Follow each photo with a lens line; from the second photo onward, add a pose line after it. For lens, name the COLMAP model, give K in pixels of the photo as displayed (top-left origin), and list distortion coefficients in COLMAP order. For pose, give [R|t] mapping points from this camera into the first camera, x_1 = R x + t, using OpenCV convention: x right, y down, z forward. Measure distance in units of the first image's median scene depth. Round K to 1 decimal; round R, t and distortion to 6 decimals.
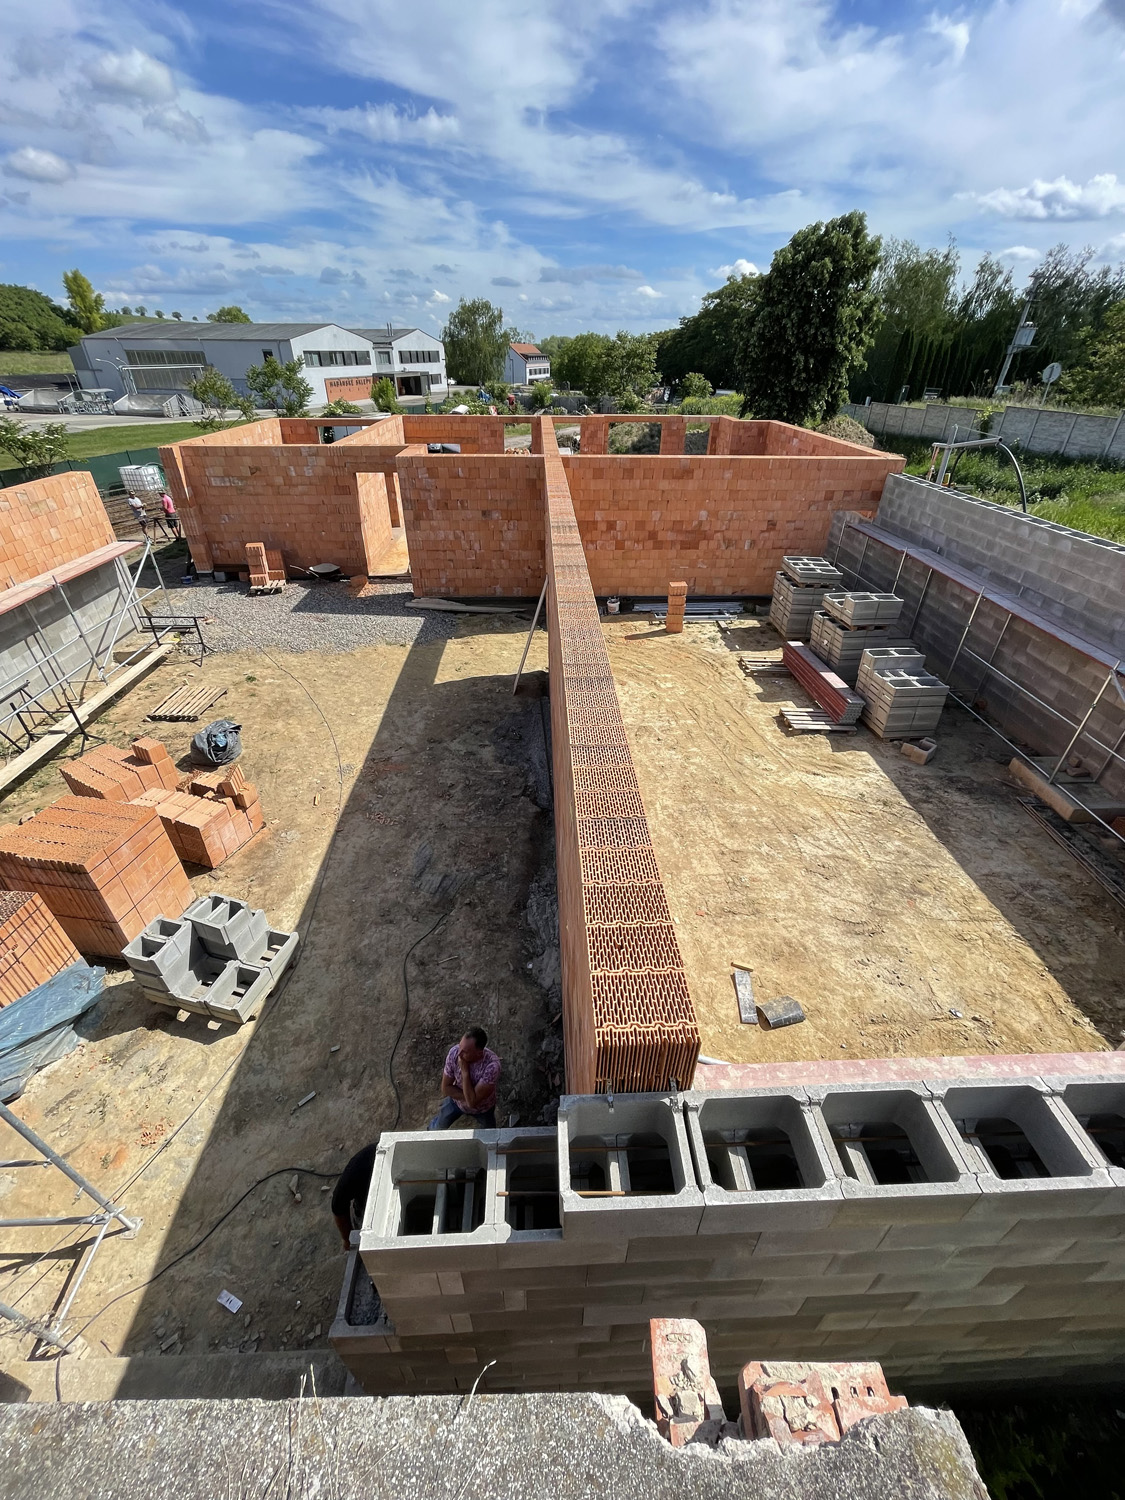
lens RADIAL K [[602.2, 0, 566.3], [0, 602.2, 743.7], [0, 0, 1]] dist [-0.002928, 0.001817]
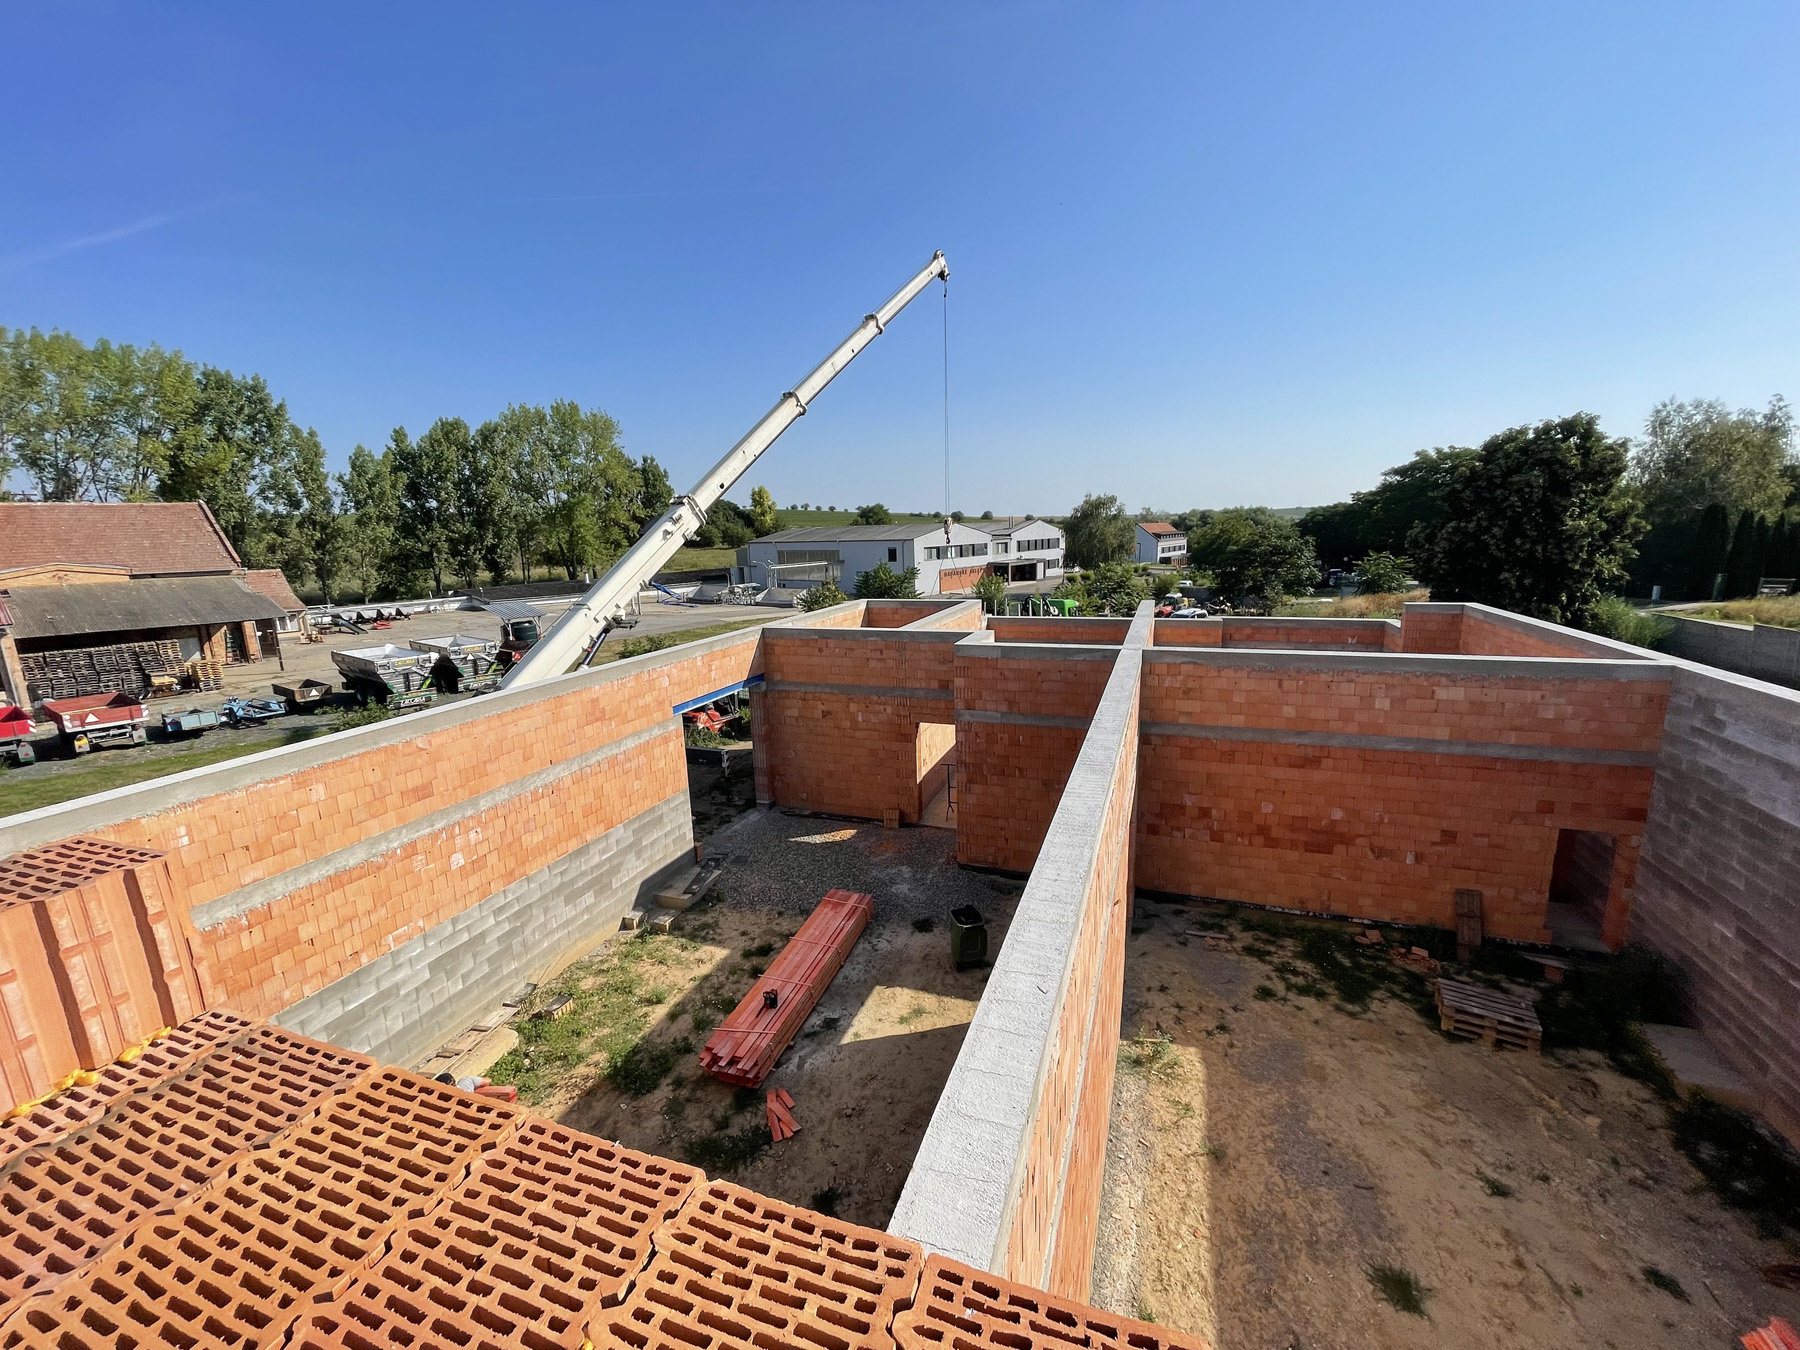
lens RADIAL K [[722.6, 0, 895.2], [0, 722.6, 686.2], [0, 0, 1]] dist [-0.002928, 0.001817]
pose [[0.919406, 0.047648, -0.390413, 0.034742], [-0.182516, 0.930971, -0.316197, -0.076840], [0.348397, 0.361971, 0.864637, -0.015828]]
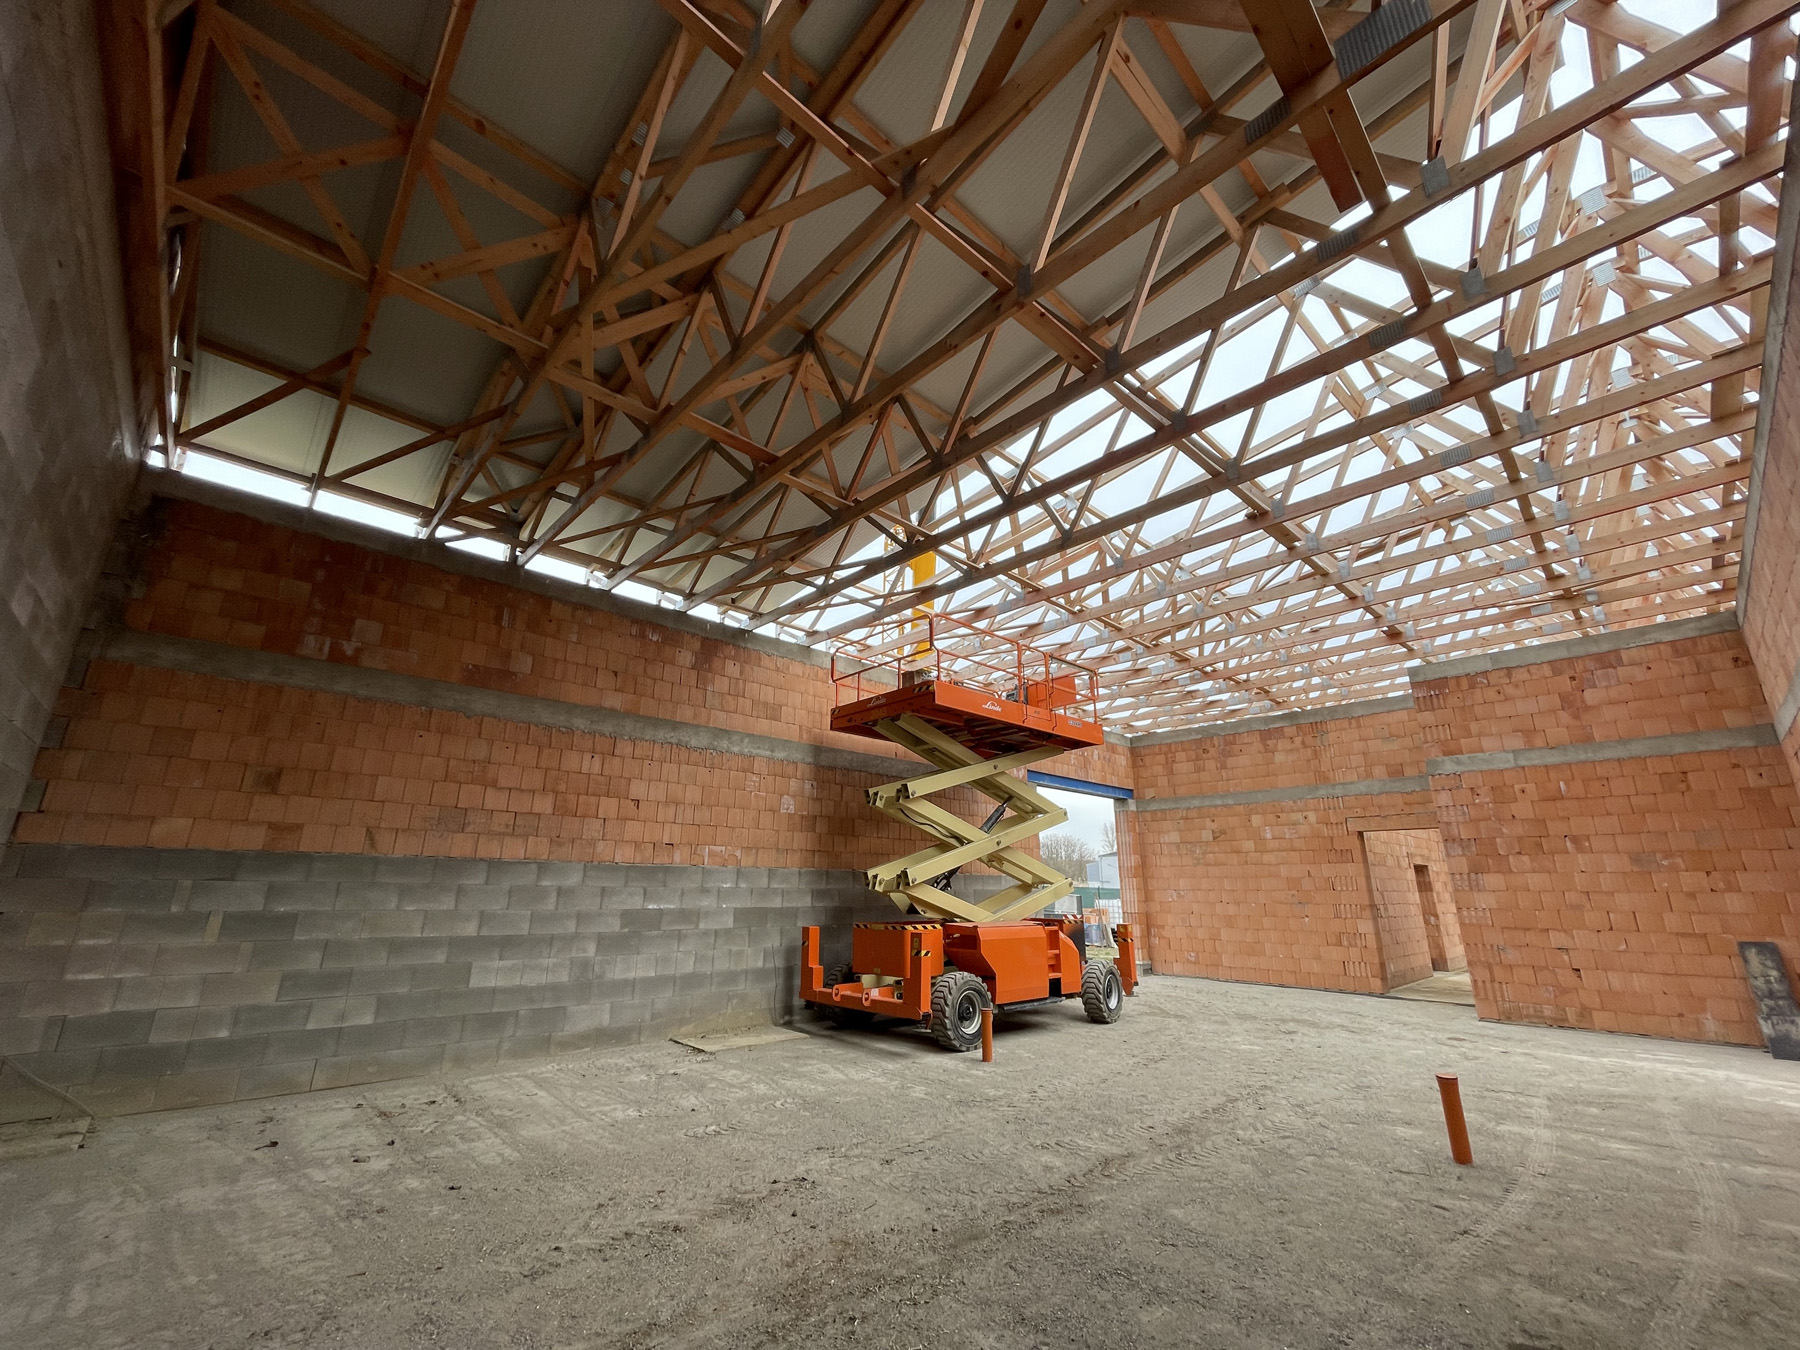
lens RADIAL K [[722.6, 0, 895.3], [0, 722.6, 676.0], [0, 0, 1]] dist [-0.002928, 0.001817]
pose [[0.649203, -0.217009, -0.729001, -0.034700], [-0.418517, 0.698389, -0.580600, 0.070431], [0.635122, 0.682027, 0.362574, 0.143278]]
